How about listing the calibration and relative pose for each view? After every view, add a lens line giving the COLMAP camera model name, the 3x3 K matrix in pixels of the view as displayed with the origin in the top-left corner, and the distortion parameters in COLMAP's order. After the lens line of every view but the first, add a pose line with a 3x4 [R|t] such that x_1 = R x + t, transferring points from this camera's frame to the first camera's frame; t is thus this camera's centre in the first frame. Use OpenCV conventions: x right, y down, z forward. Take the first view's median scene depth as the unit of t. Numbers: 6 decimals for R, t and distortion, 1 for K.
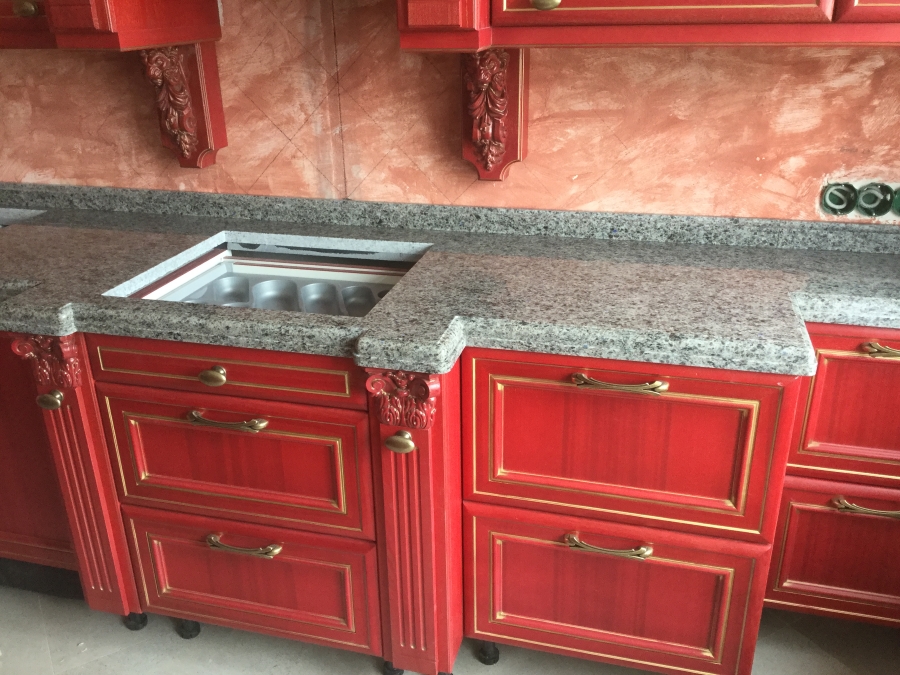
lens RADIAL K [[809.0, 0, 450.0], [0, 809.0, 337.5], [0, 0, 1]] dist [0.174144, -0.477620]
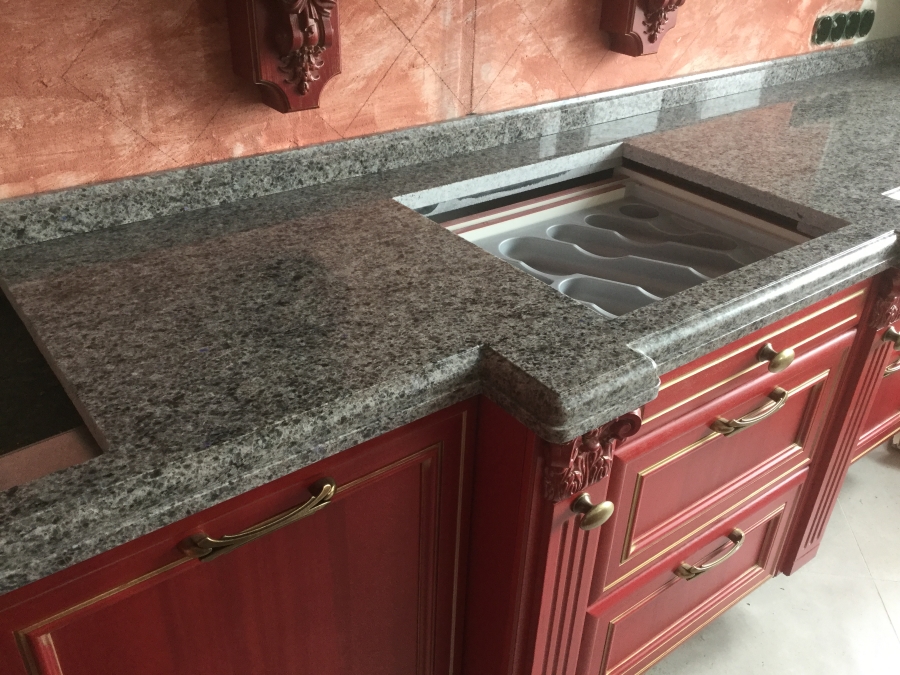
lens RADIAL K [[819.7, 0, 450.0], [0, 819.7, 337.5], [0, 0, 1]] dist [0.095508, -0.225667]
pose [[0.619809, -0.370099, 0.692000, -0.726339], [0.269597, 0.928557, 0.255144, -0.178847], [-0.736990, 0.028420, 0.675306, 0.526552]]
